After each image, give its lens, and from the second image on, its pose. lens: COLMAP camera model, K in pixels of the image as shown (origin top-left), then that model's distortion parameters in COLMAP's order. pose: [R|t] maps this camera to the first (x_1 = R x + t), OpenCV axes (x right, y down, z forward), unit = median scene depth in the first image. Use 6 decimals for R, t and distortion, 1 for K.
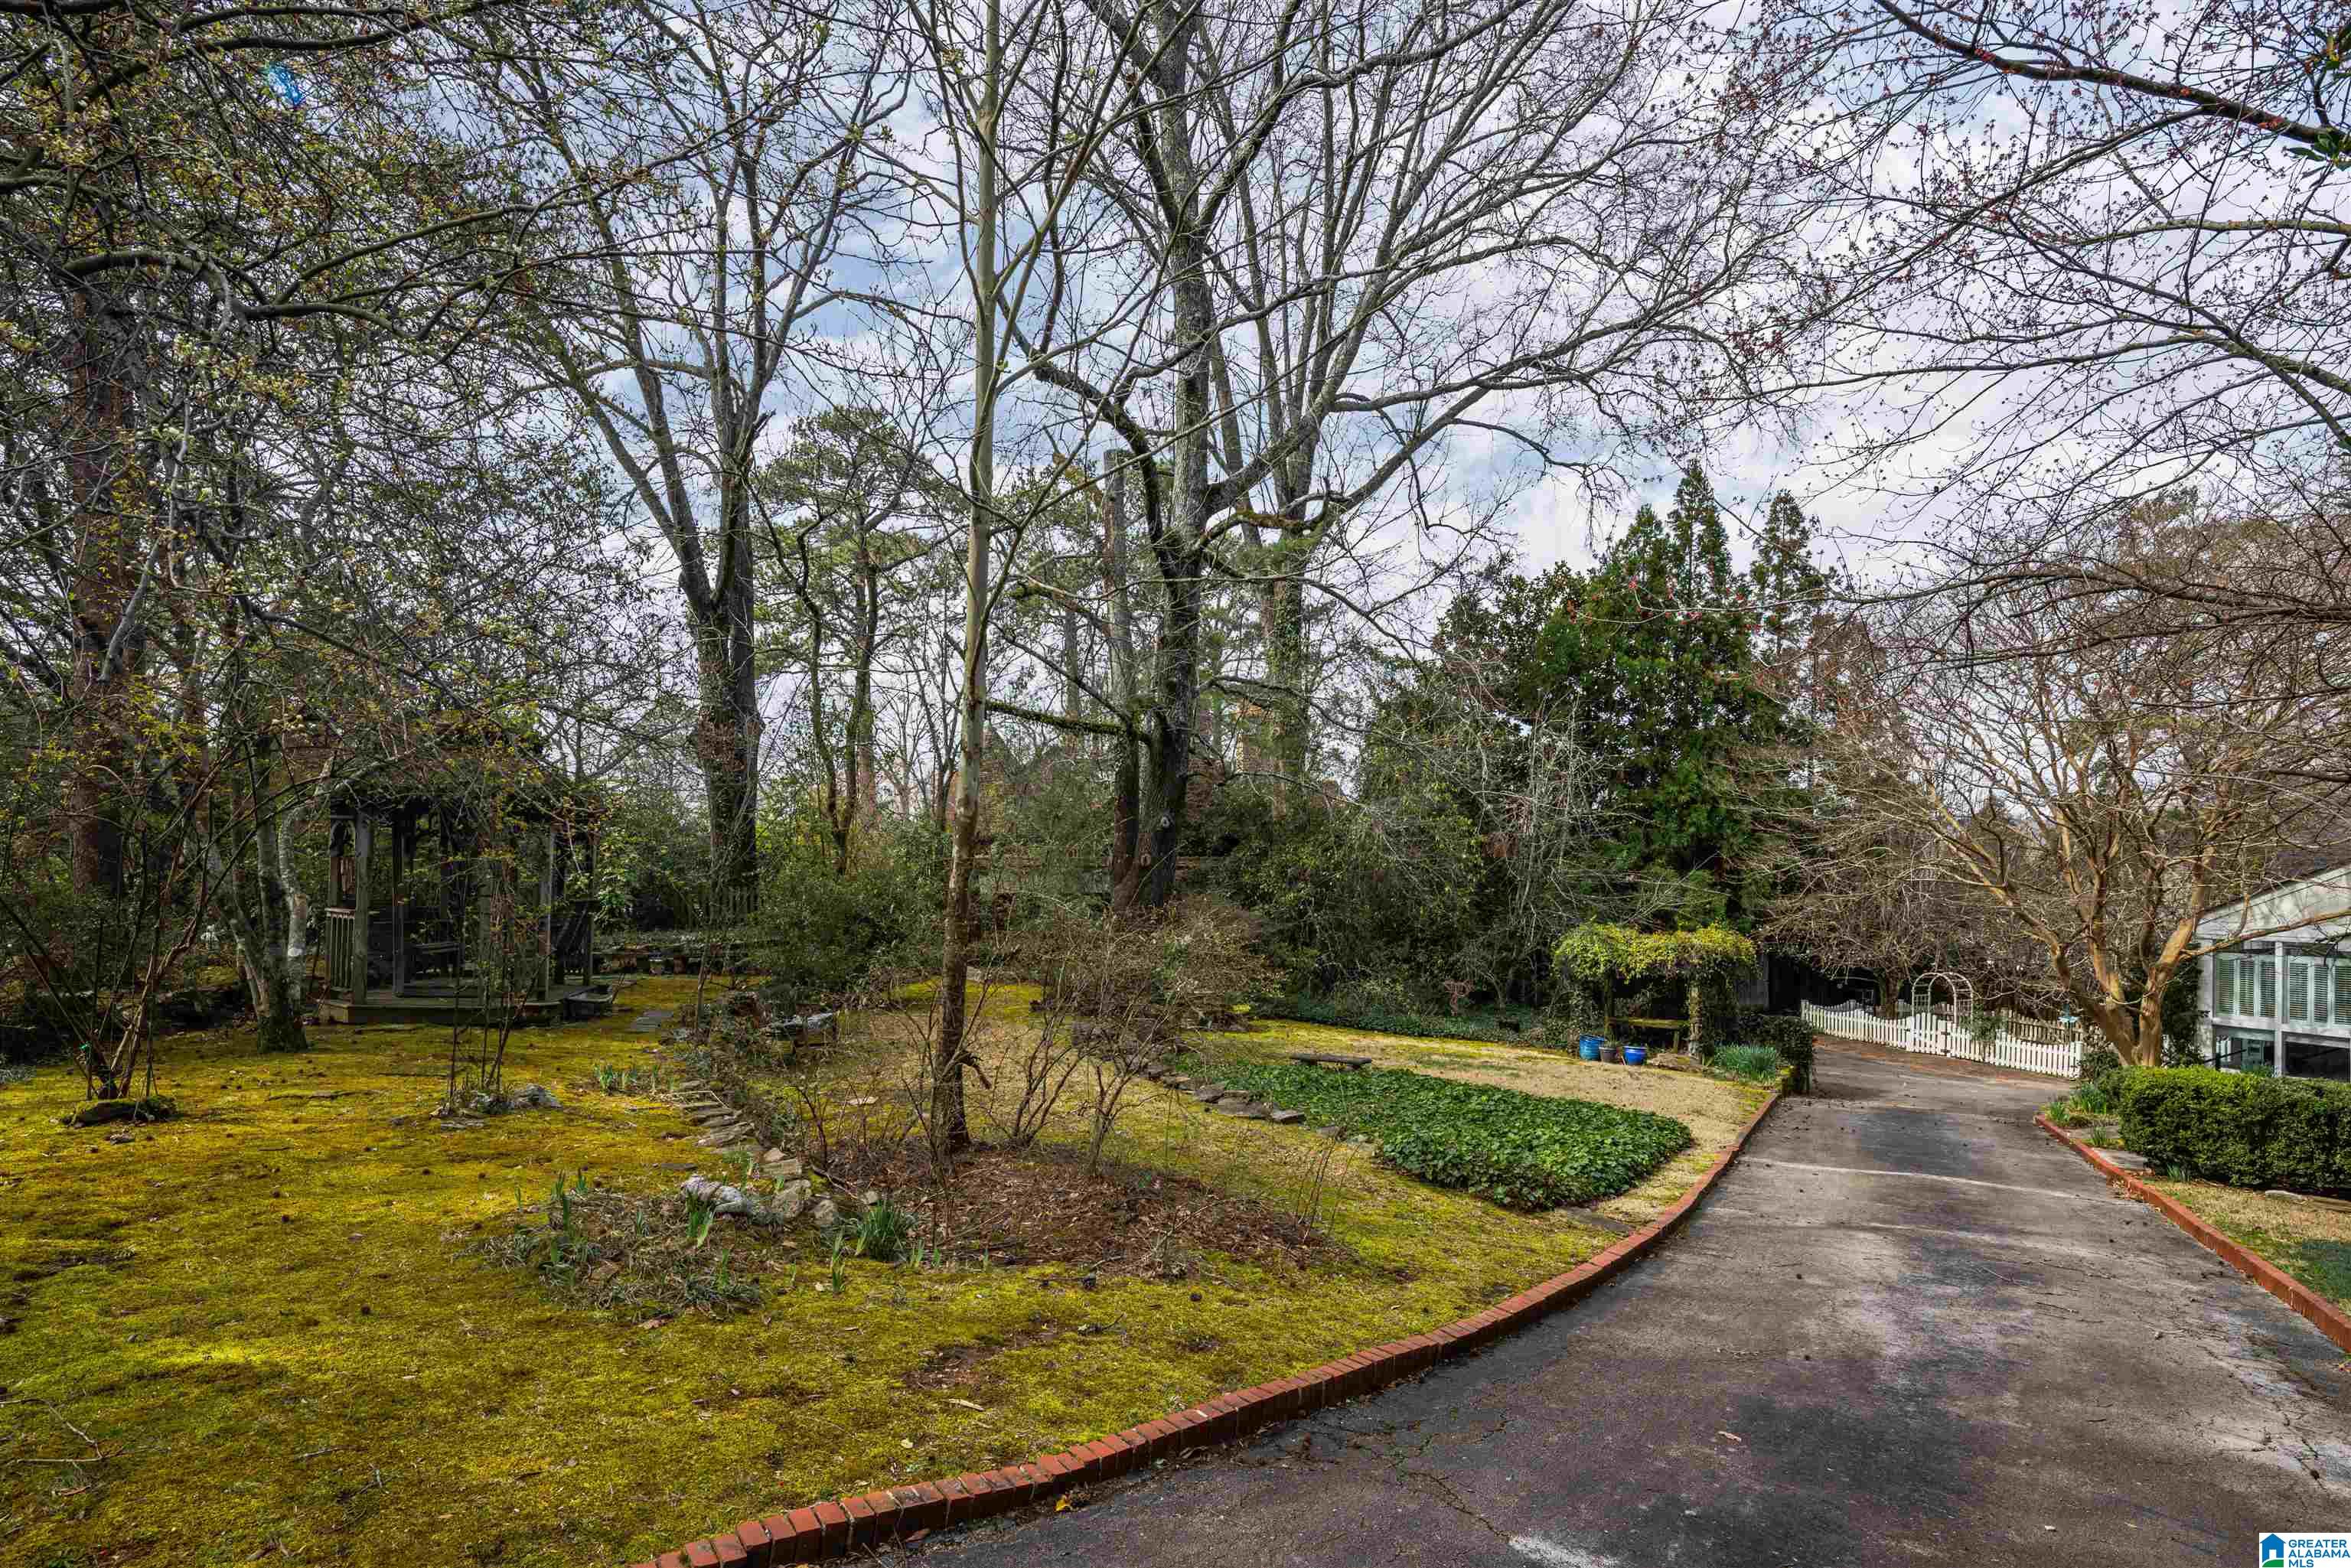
lens RADIAL K [[1160.1, 0, 1148.8], [0, 1160.1, 871.5], [0, 0, 1]] dist [0.002591, -0.000260]
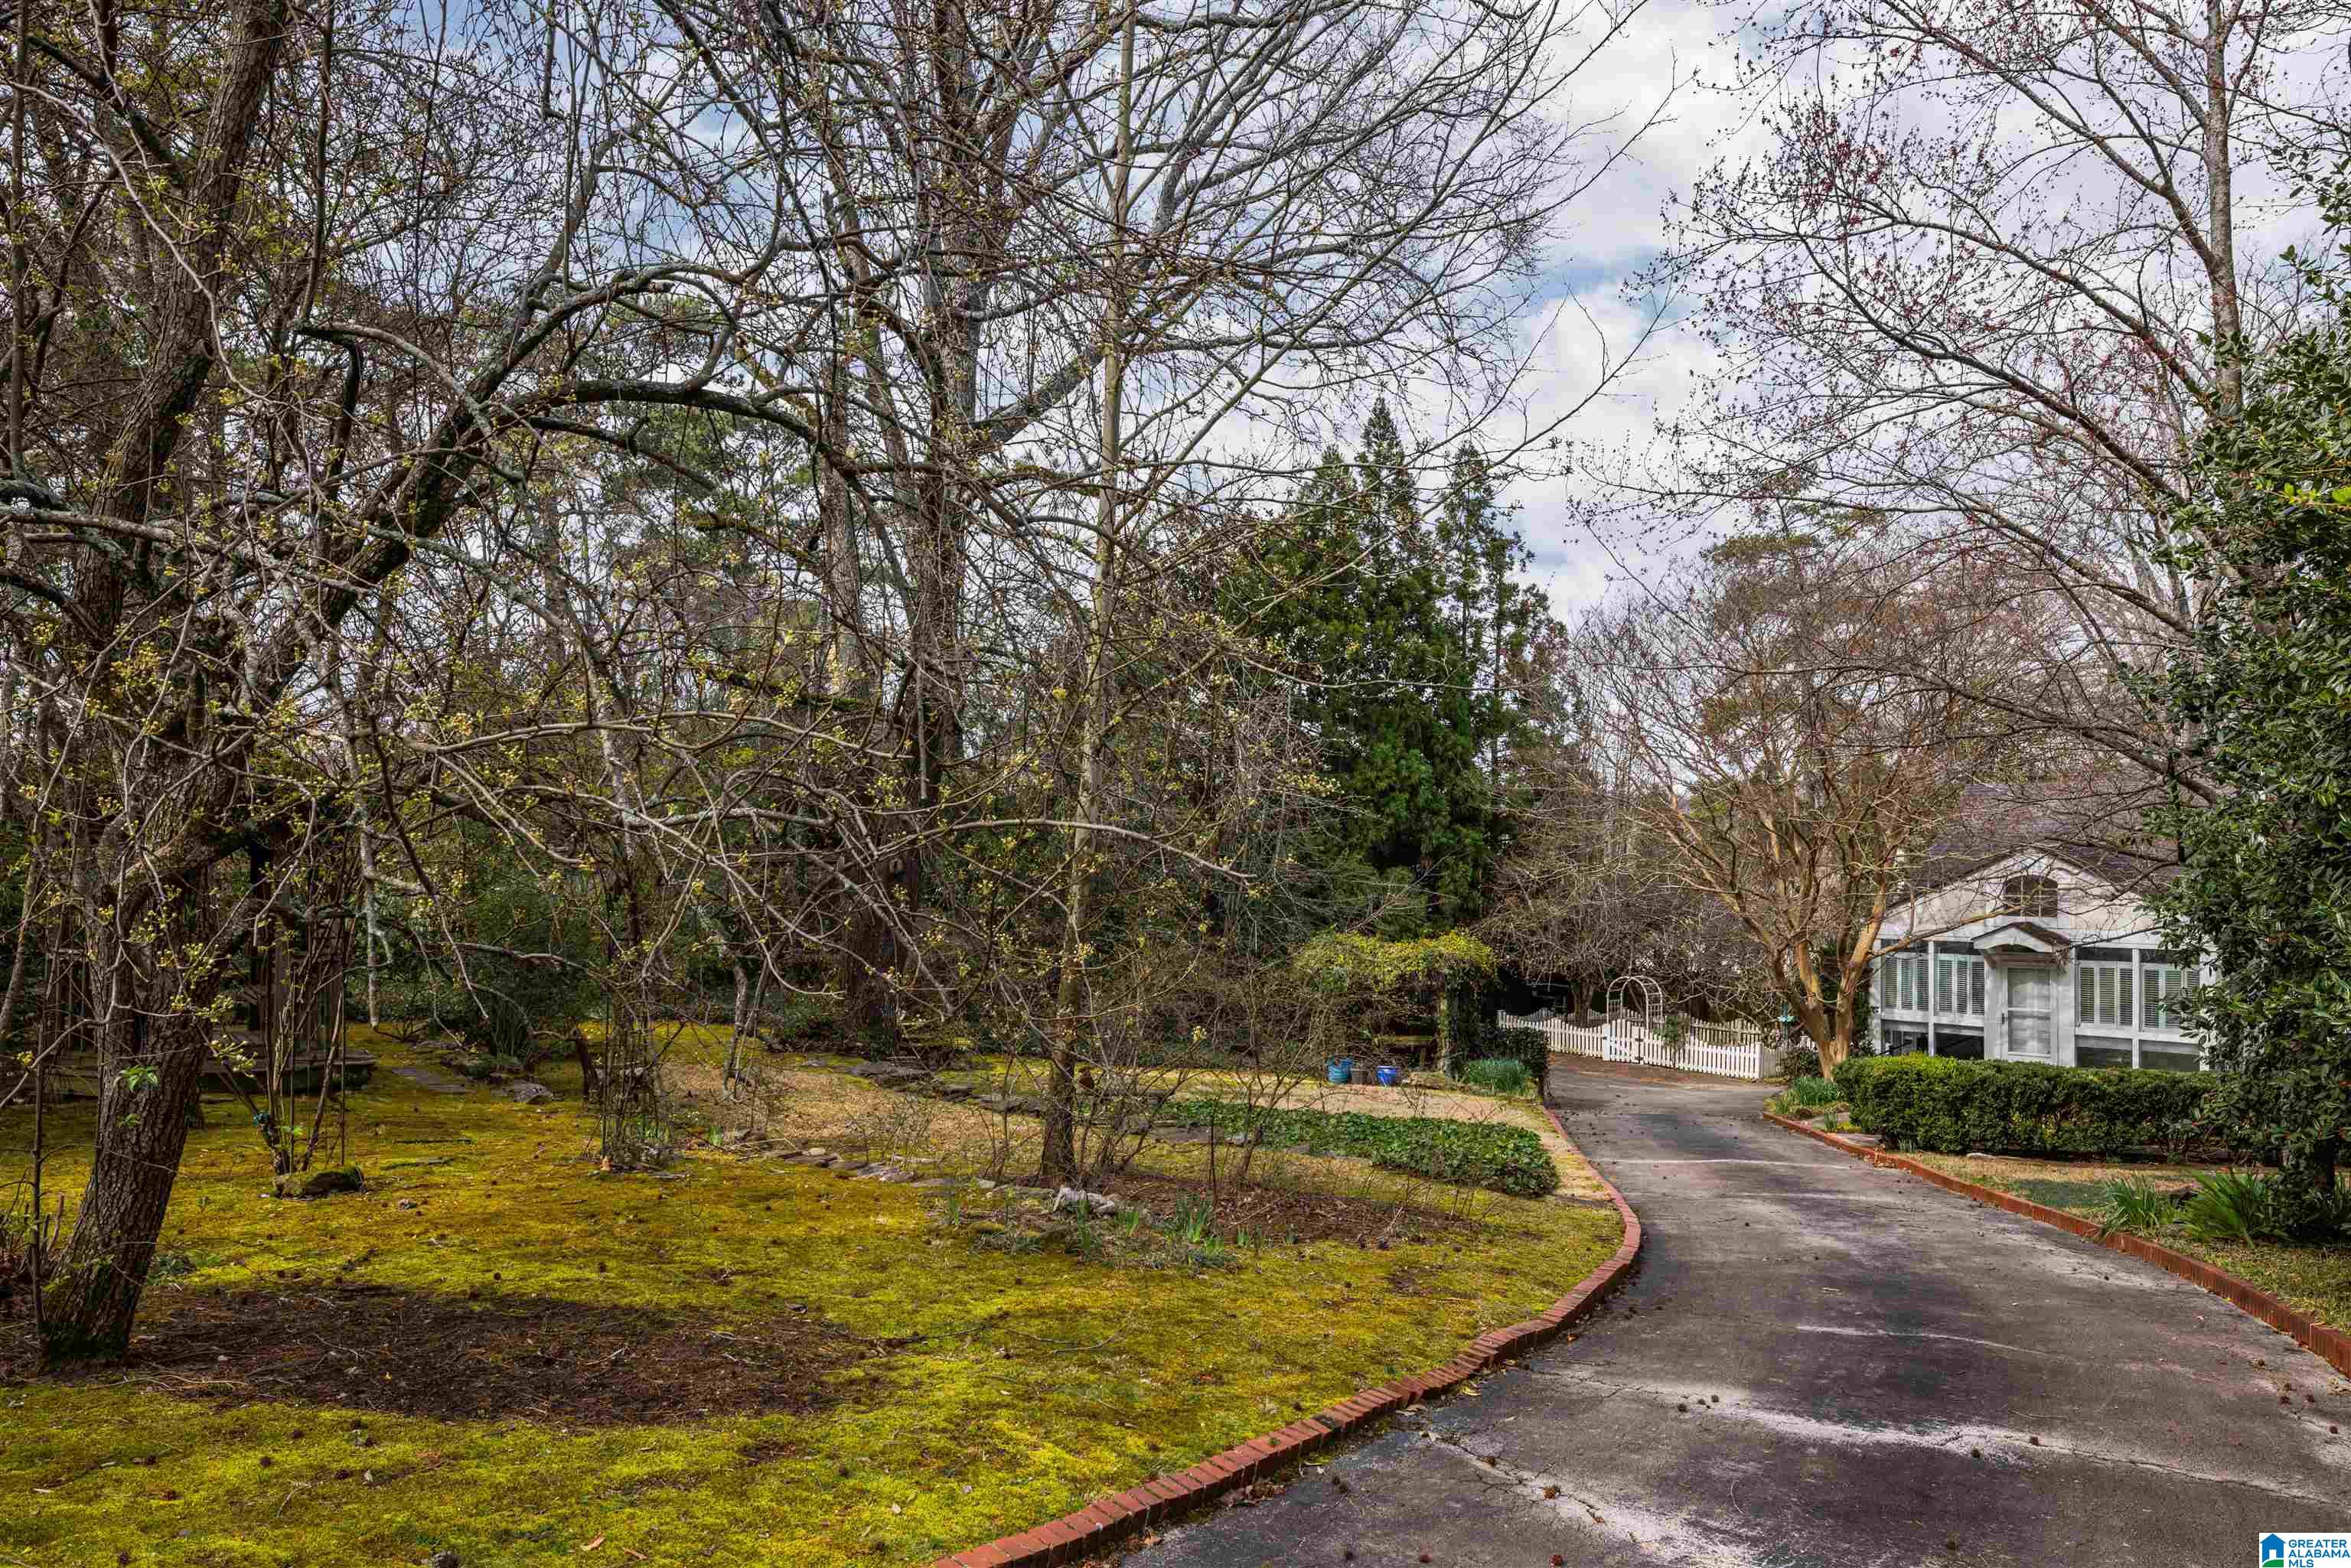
lens RADIAL K [[1624.0, 0, 1165.1], [0, 1624.0, 825.9], [0, 0, 1]] dist [0.002259, 0.002277]
pose [[0.931041, 0.008259, 0.364821, -0.163953], [-0.002289, 0.999856, -0.016792, -0.012889], [-0.364907, 0.014799, 0.930926, -0.101811]]
